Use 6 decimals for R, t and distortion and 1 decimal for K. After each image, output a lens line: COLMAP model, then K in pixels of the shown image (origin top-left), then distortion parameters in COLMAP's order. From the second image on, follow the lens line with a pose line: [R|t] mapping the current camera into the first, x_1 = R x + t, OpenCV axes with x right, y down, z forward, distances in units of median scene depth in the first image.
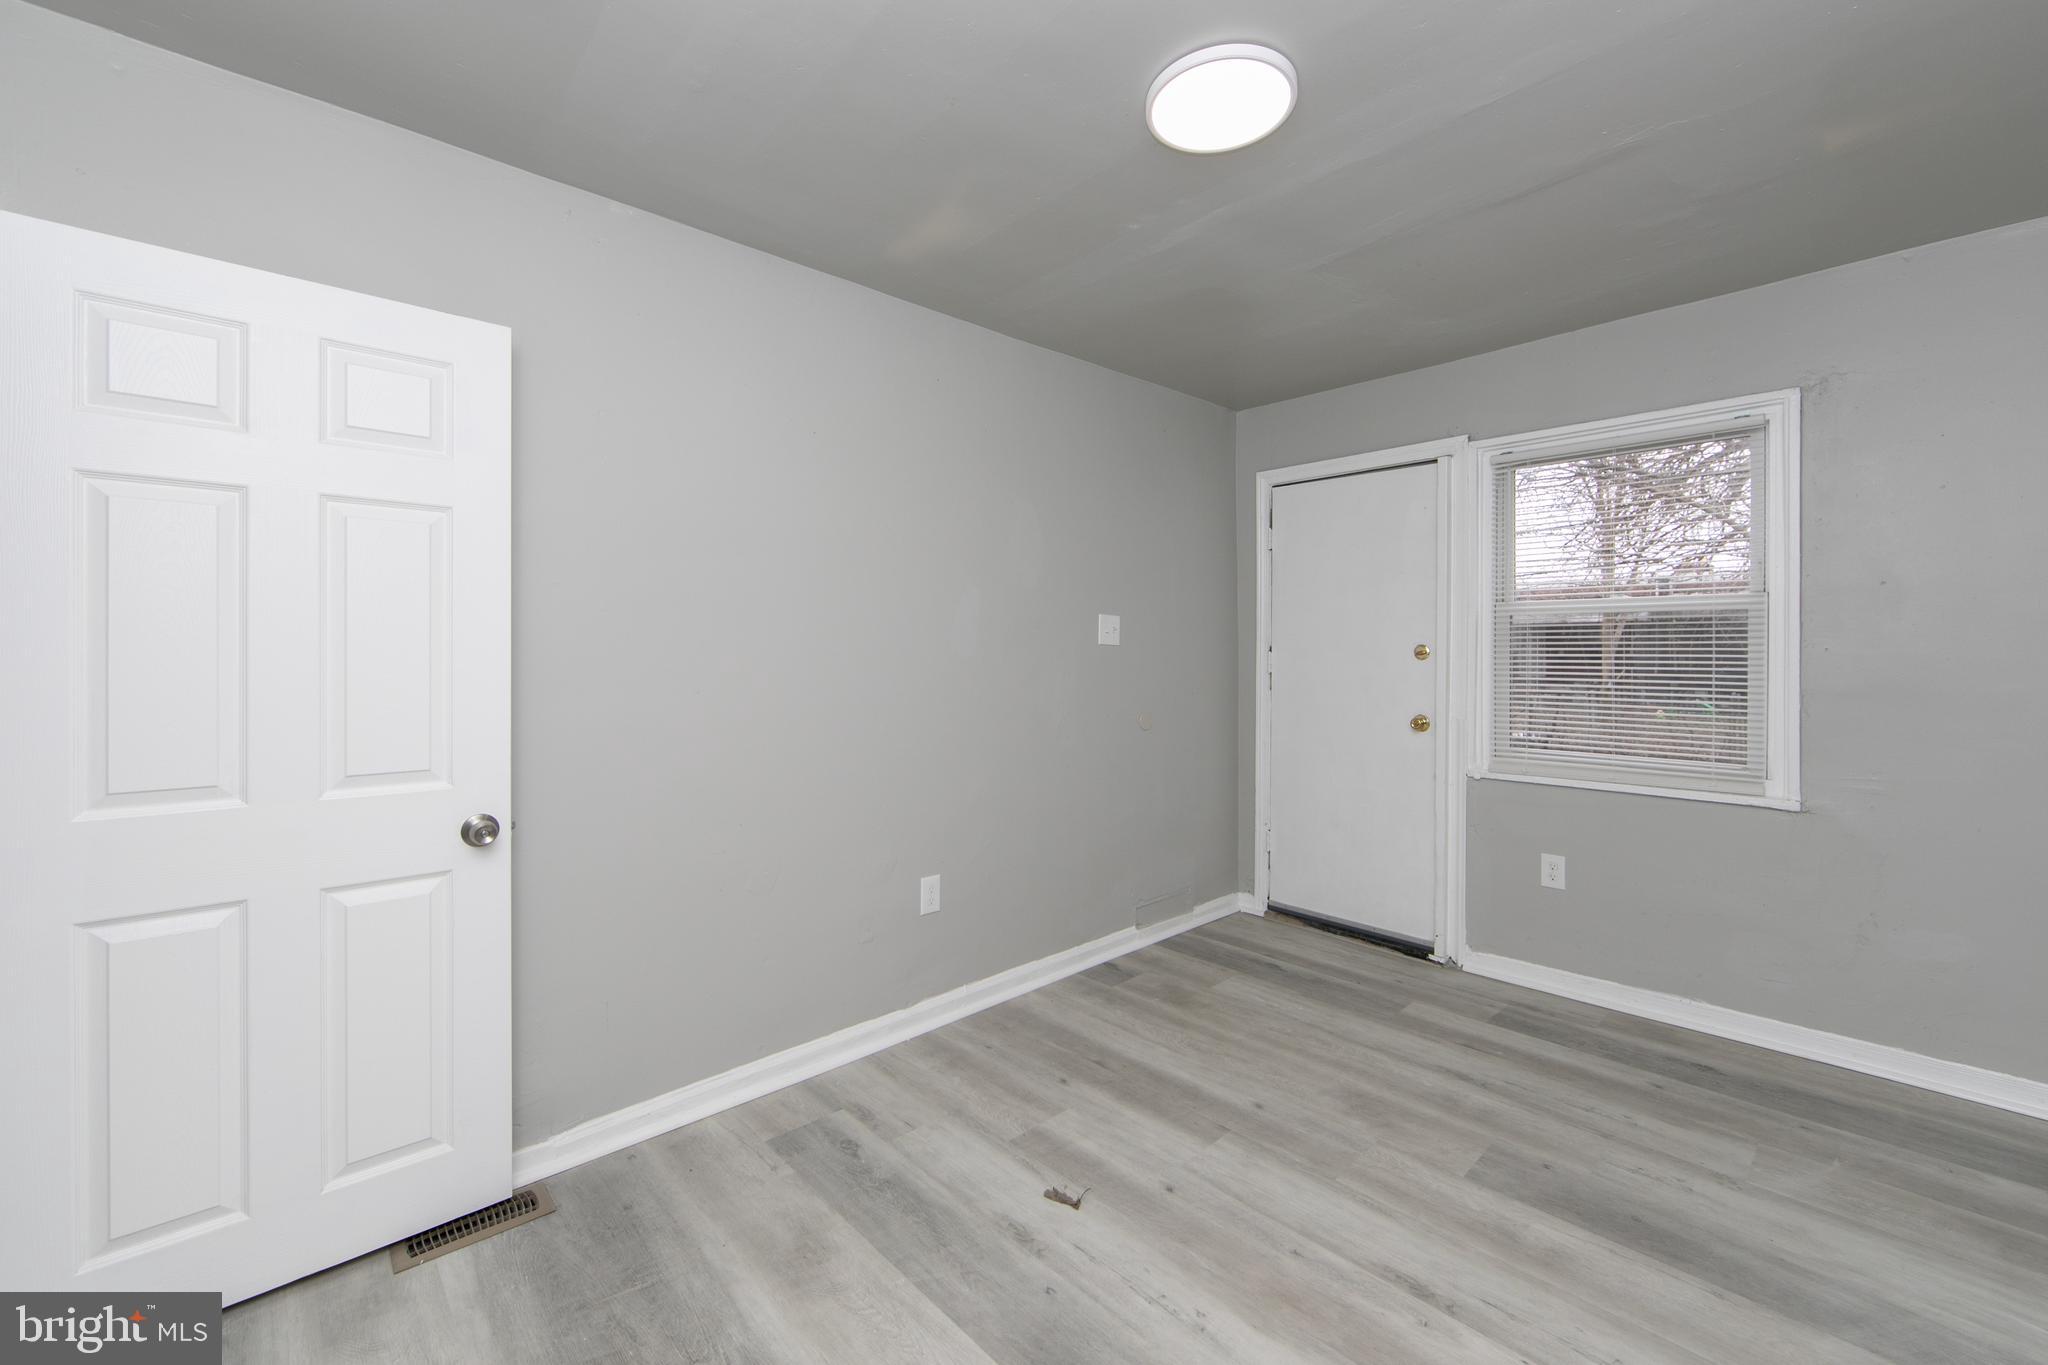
lens RADIAL K [[830.6, 0, 1038.7], [0, 830.6, 657.0], [0, 0, 1]] dist [-0.000946, -0.000503]
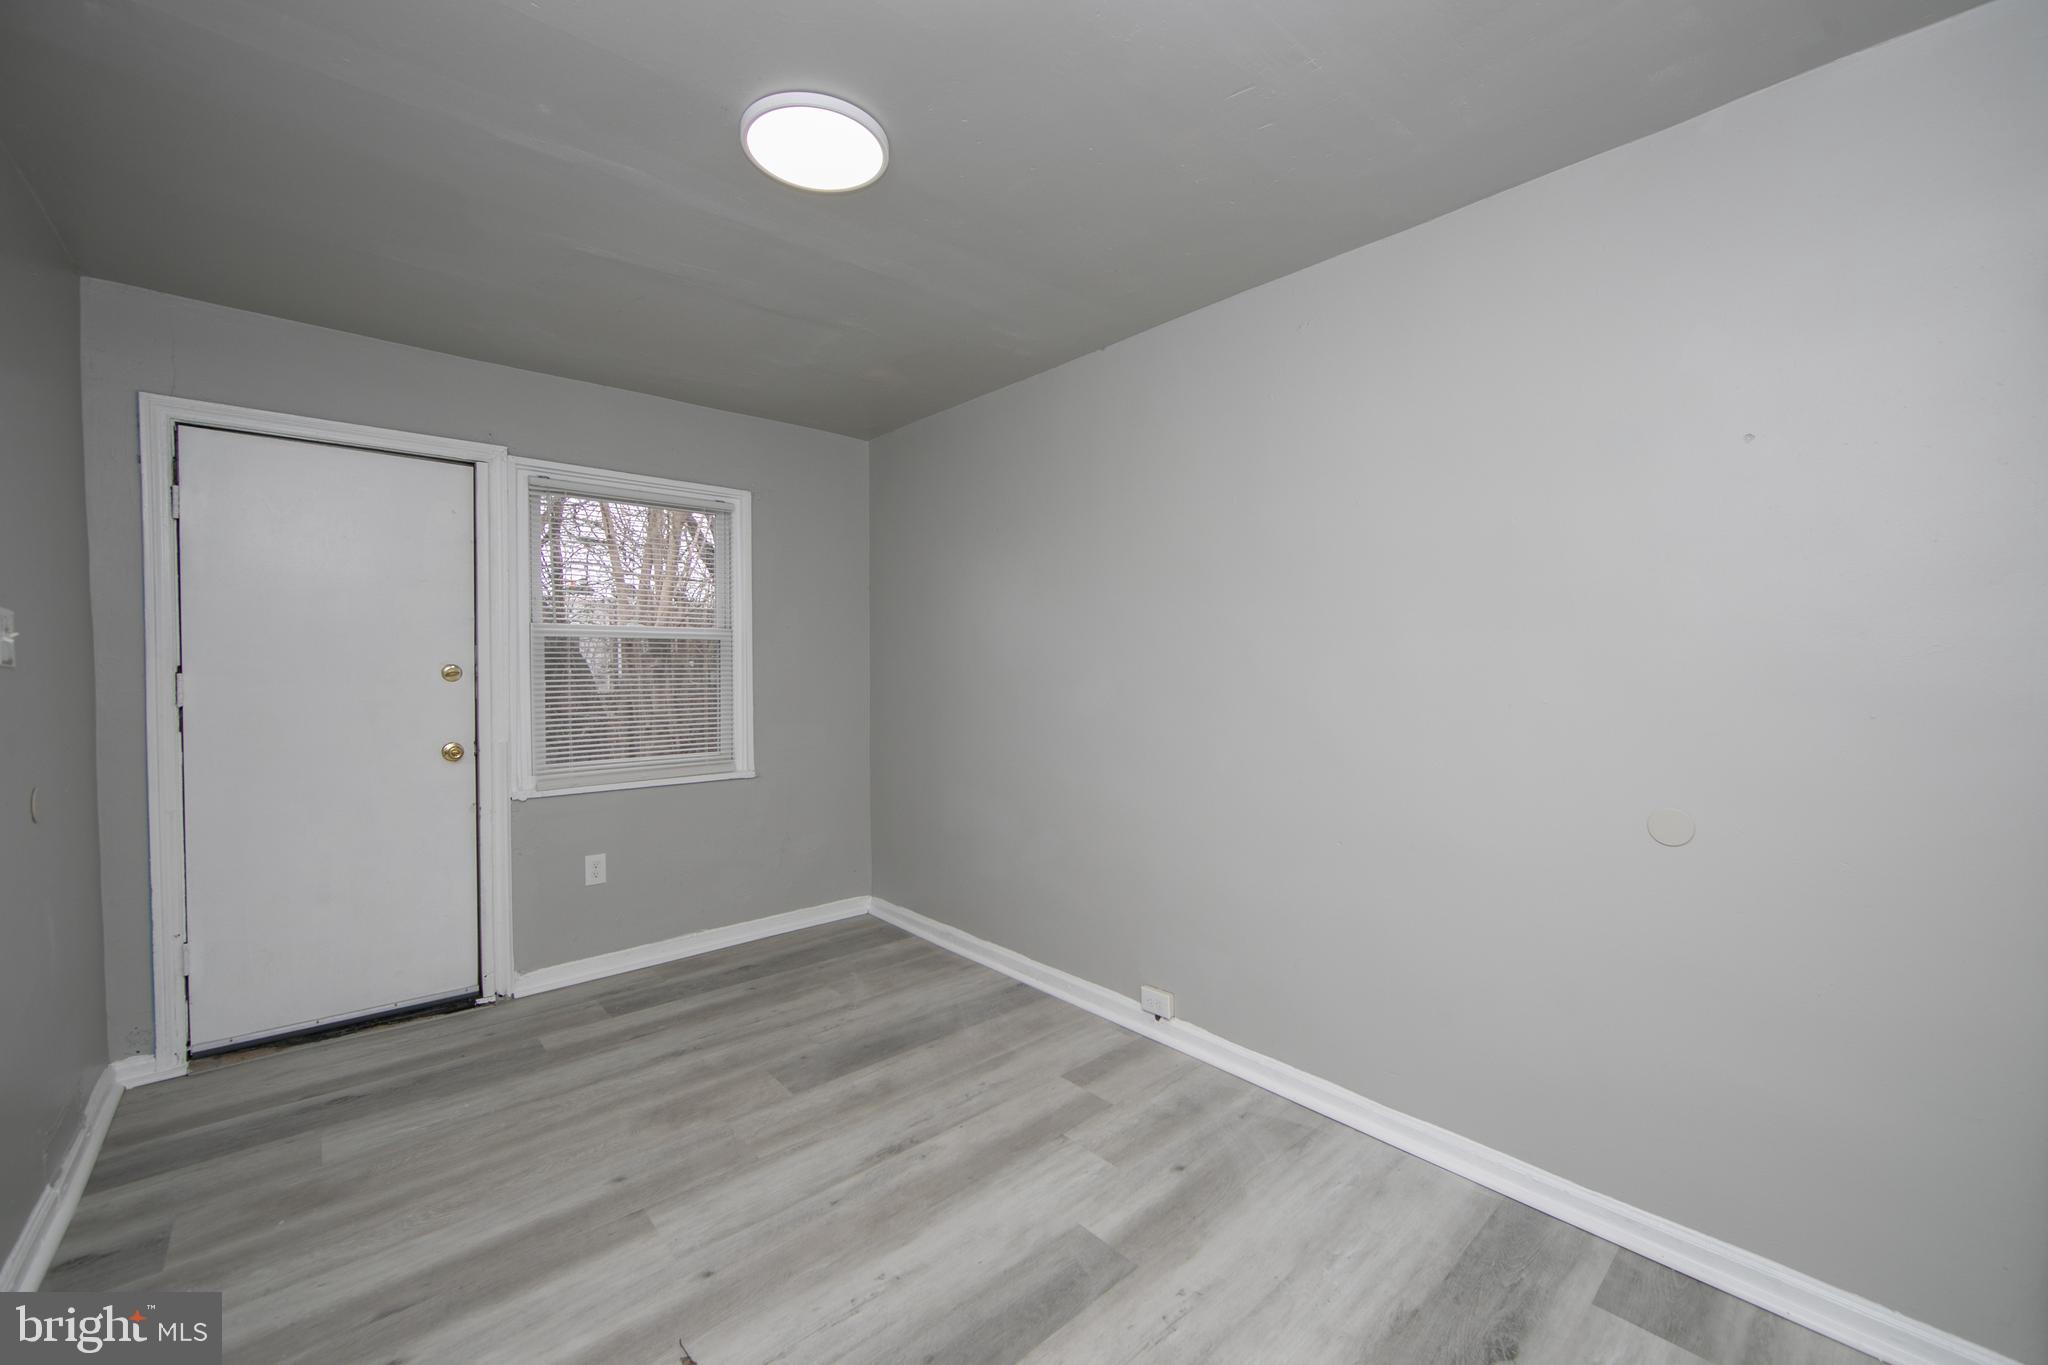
lens RADIAL K [[810.5, 0, 1029.1], [0, 810.5, 685.2], [0, 0, 1]] dist [-0.011408, 0.002454]
pose [[0.017514, -0.029084, 0.999424, -0.592421], [0.003412, 0.999573, 0.029028, -0.023259], [-0.999841, 0.002902, 0.017606, 0.536008]]
